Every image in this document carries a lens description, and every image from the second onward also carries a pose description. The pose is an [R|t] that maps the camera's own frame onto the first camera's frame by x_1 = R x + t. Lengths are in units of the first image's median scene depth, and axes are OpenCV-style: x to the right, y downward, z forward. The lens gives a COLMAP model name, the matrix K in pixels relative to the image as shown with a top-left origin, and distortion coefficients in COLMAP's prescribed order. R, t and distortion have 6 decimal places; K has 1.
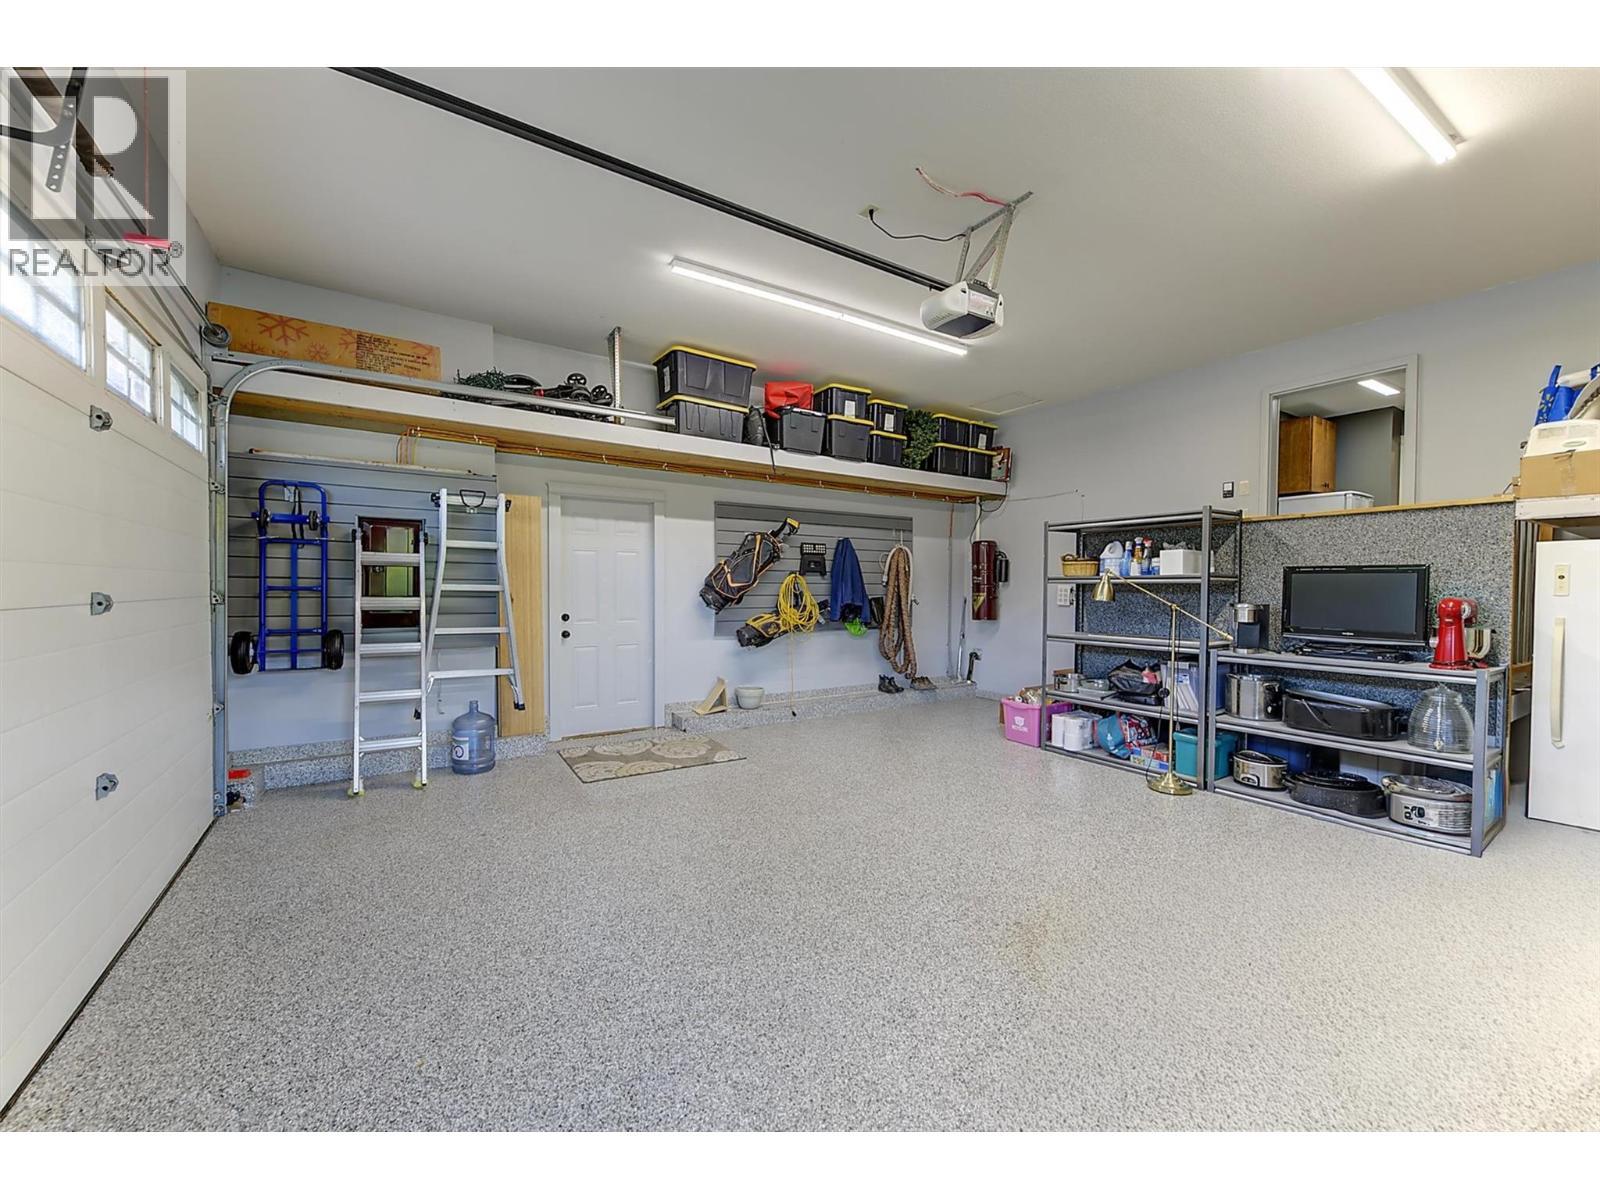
lens RADIAL K [[646.0, 0, 800.0], [0, 646.0, 600.0], [0, 0, 1]] dist [-0.001578, -0.000505]
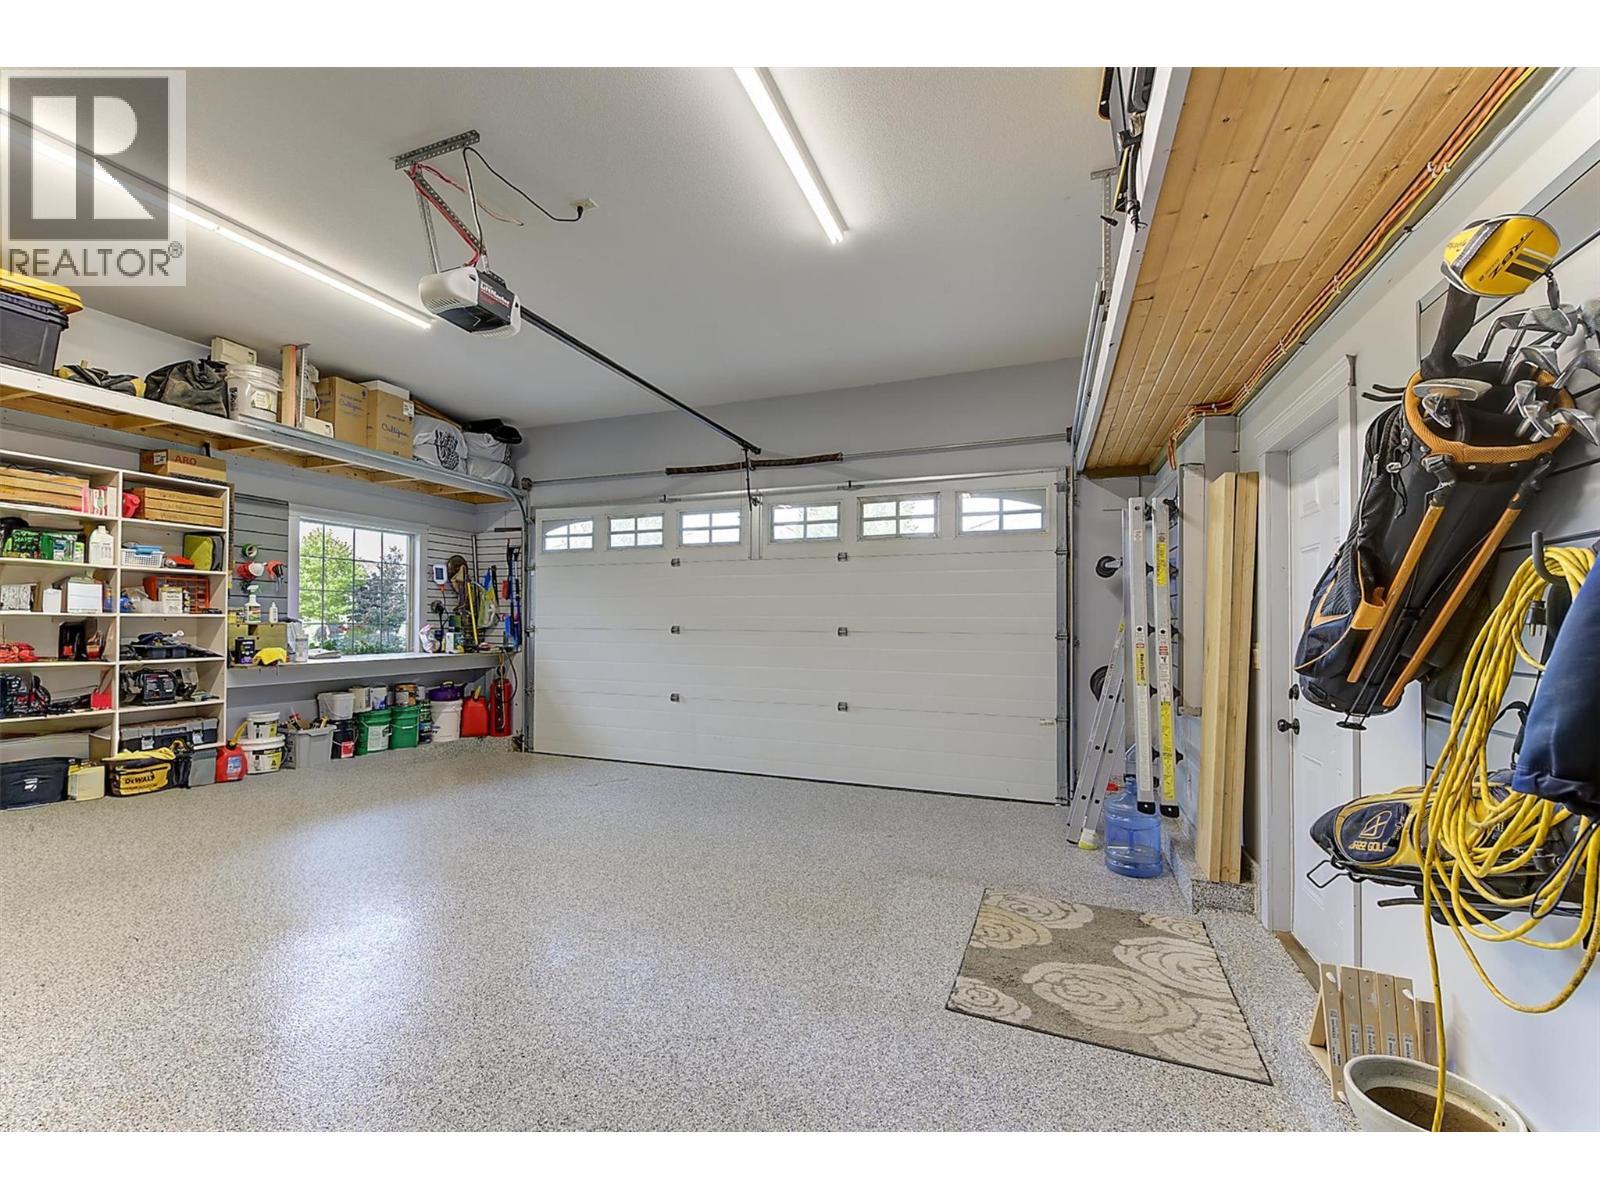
lens RADIAL K [[680.3, 0, 804.3], [0, 680.3, 616.3], [0, 0, 1]] dist [0.000478, -0.000041]
pose [[-0.791757, -0.018660, -0.610551, 0.298716], [-0.021106, 0.999772, -0.003185, -0.031447], [0.610472, 0.010364, -0.791970, 1.320237]]
